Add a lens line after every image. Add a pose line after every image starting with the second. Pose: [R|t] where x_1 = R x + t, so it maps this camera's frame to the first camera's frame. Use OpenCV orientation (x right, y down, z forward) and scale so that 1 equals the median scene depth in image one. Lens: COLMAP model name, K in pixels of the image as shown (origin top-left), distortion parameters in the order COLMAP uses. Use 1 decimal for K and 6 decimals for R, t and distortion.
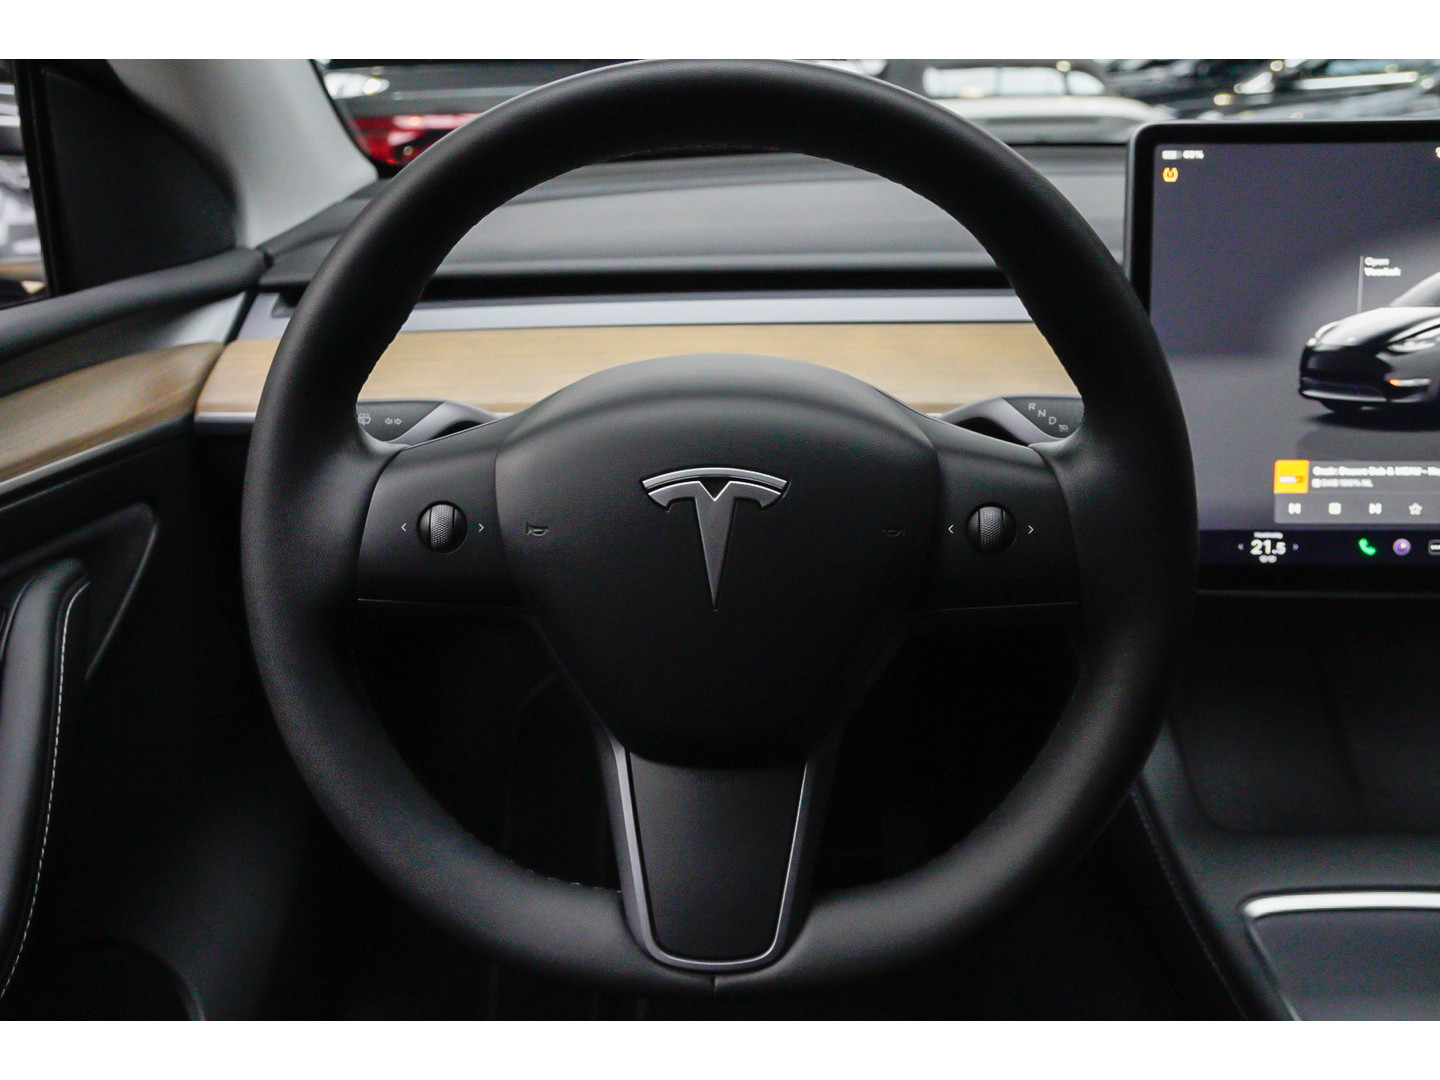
lens RADIAL K [[1307.0, 0, 684.0], [0, 1307.0, 552.3], [0, 0, 1]] dist [-0.045188, 0.000000]
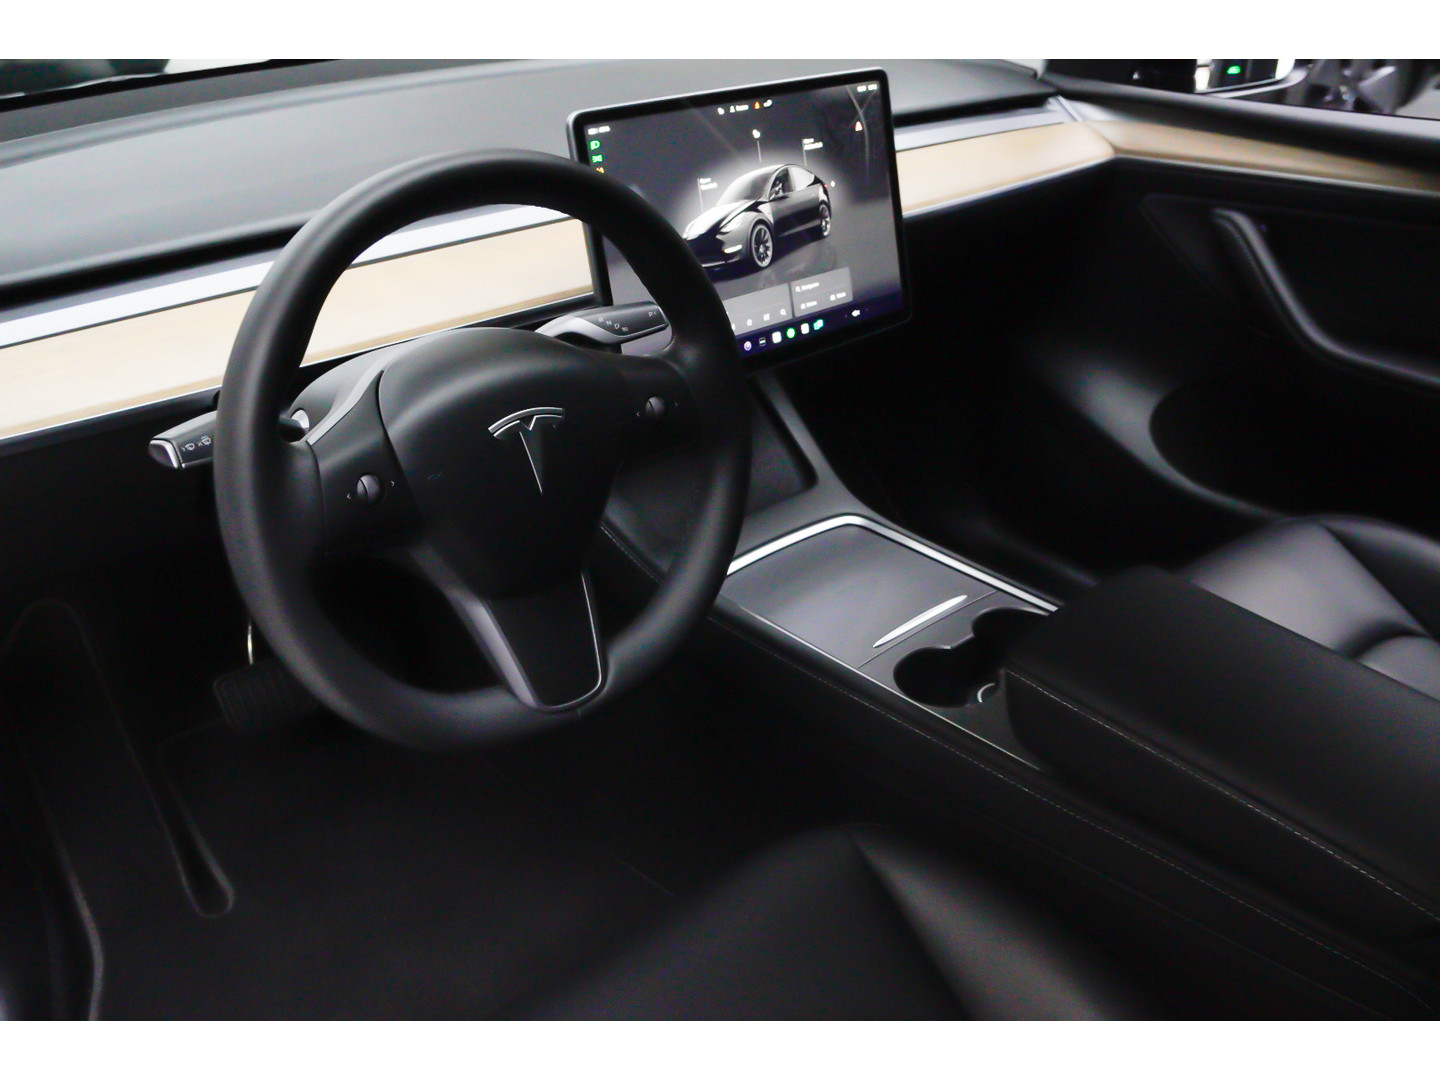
lens RADIAL K [[1307.0, 0, 716.0], [0, 1307.0, 566.2], [0, 0, 1]] dist [-0.045188, 0.000000]
pose [[0.710853, -0.332819, 0.619612, -0.643627], [0.222157, 0.942103, 0.251172, -0.174414], [-0.667333, -0.040895, 0.743635, -0.266997]]
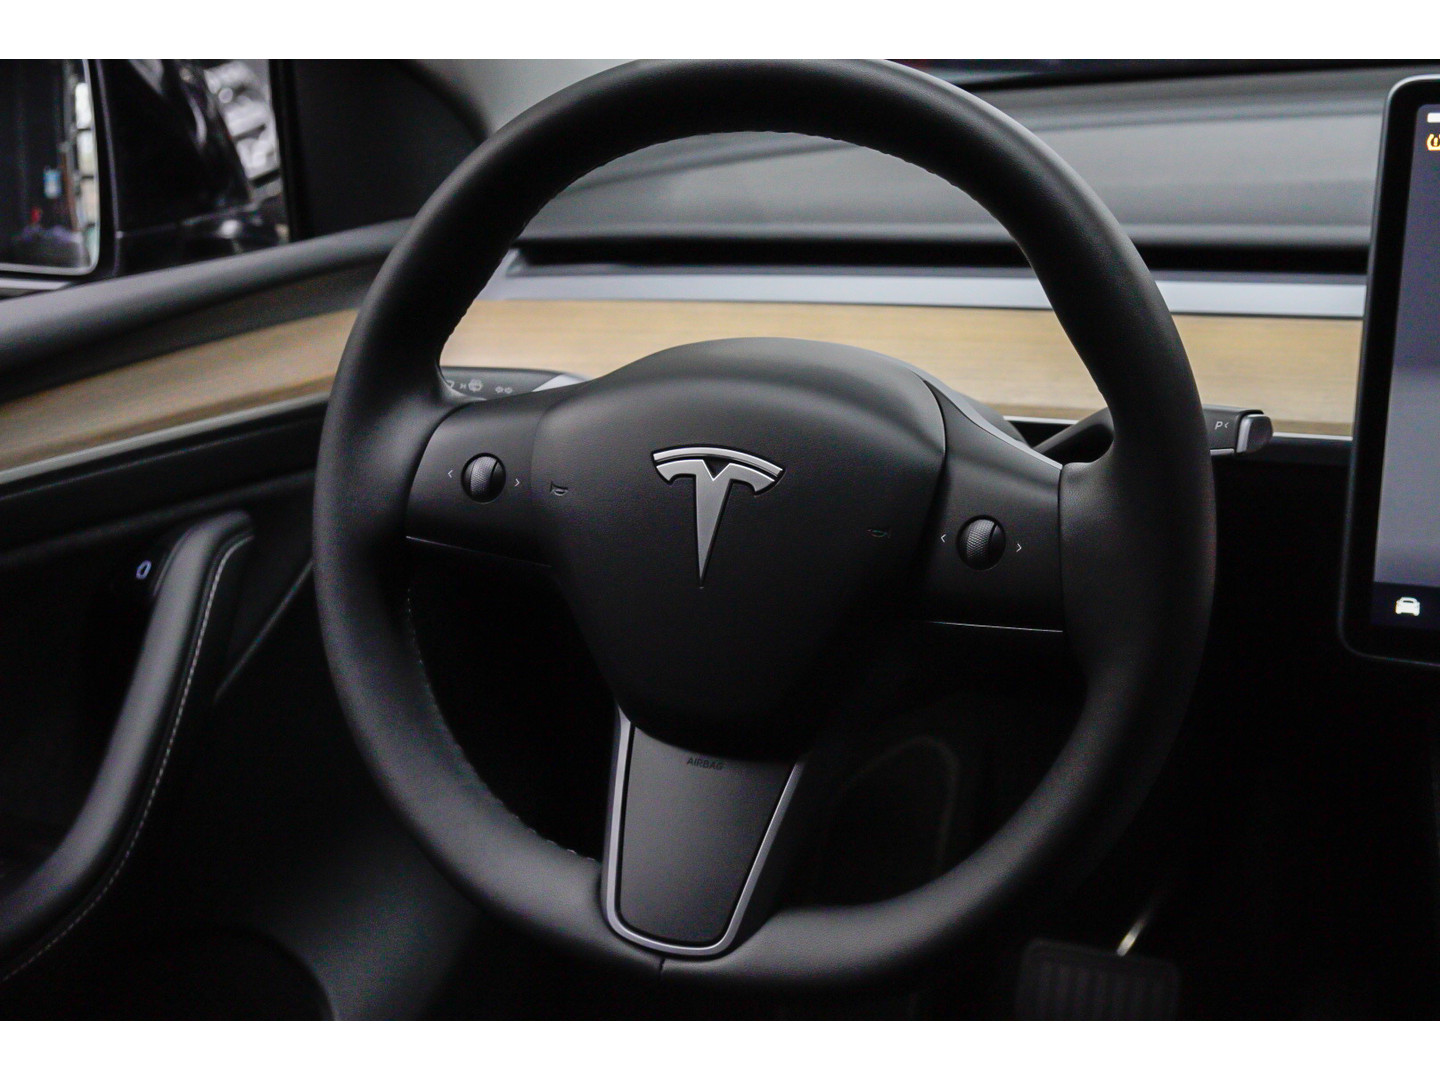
lens RADIAL K [[2129.2, 0, 678.3], [0, 2129.2, 542.2], [0, 0, 1]] dist [0.232393, 0.000000]
pose [[0.920922, 0.090627, -0.379063, 0.466765], [-0.112084, 0.993087, -0.034876, 0.050844], [0.373282, 0.074605, 0.924713, -0.396430]]
